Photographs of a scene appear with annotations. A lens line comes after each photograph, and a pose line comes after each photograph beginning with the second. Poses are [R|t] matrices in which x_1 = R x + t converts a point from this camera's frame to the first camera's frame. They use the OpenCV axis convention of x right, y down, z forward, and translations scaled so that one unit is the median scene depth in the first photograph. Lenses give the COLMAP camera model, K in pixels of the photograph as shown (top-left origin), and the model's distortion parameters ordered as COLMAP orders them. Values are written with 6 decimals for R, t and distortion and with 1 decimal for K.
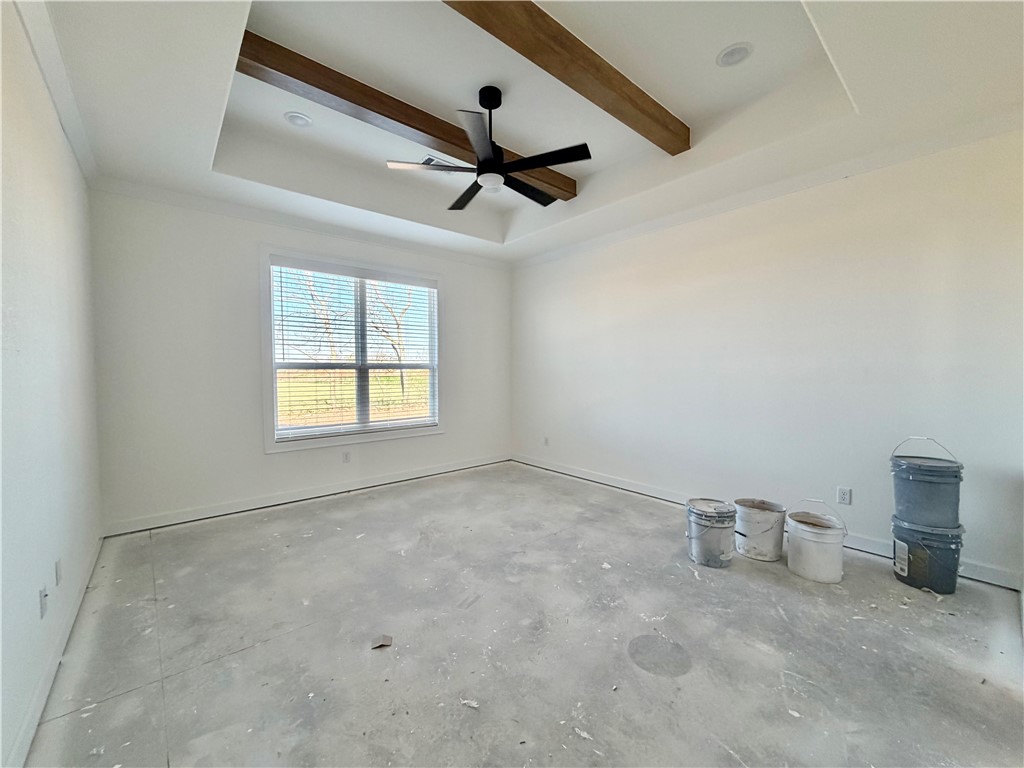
lens RADIAL K [[406.7, 0, 511.4], [0, 406.7, 384.2], [0, 0, 1]] dist [0.004717, 0.000367]
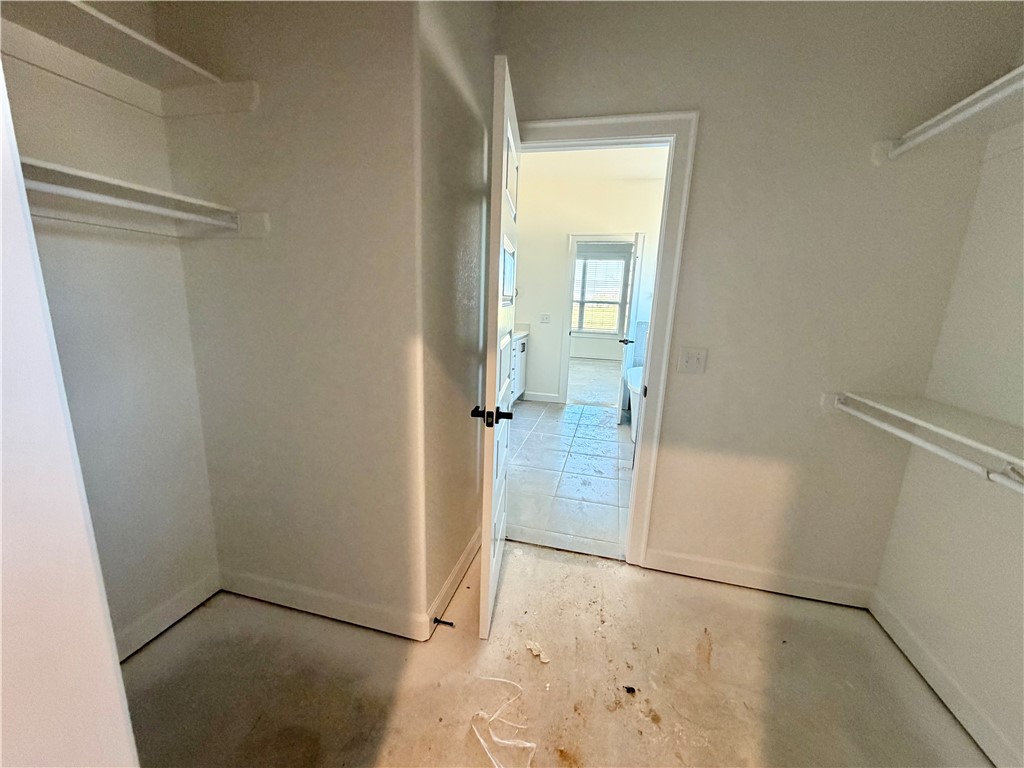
lens RADIAL K [[406.7, 0, 505.3], [0, 406.7, 383.4], [0, 0, 1]] dist [0.004717, 0.000367]
pose [[0.569283, 0.185173, -0.801016, 1.173320], [-0.075994, 0.981986, 0.172999, 0.039003], [0.818622, -0.037613, 0.573100, -0.569207]]
